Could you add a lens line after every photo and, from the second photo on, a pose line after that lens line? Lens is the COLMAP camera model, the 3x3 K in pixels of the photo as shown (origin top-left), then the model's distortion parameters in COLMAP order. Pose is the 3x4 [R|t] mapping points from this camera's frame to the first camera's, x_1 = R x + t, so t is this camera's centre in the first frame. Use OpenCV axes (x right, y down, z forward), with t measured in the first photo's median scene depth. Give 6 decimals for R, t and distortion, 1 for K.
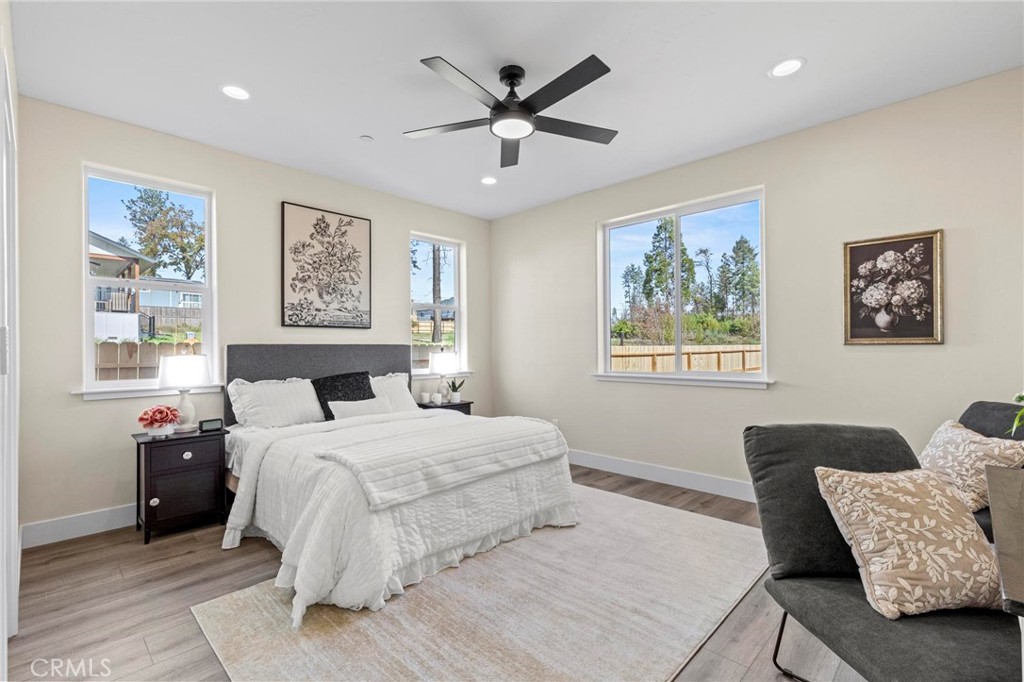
lens RADIAL K [[464.6, 0, 511.8], [0, 464.6, 345.5], [0, 0, 1]] dist [0.008635, -0.000361]
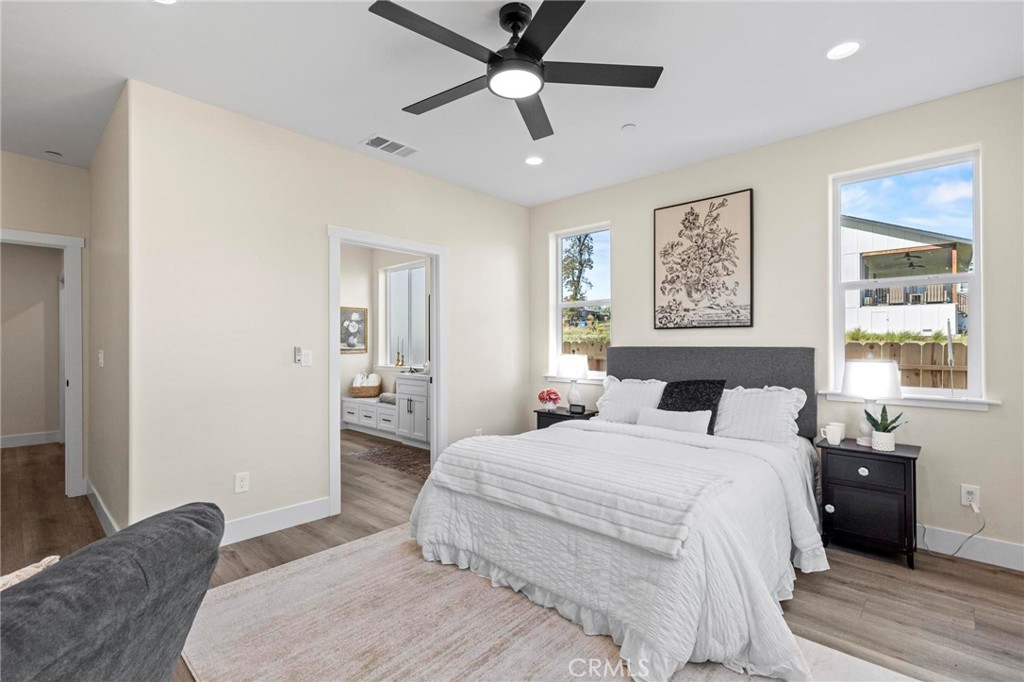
lens RADIAL K [[464.6, 0, 511.9], [0, 464.6, 338.6], [0, 0, 1]] dist [0.008635, -0.000361]
pose [[0.018945, -0.003411, -0.999815, 0.518663], [0.008198, 0.999961, -0.003256, -0.018635], [0.999787, -0.008135, 0.018973, 0.630536]]
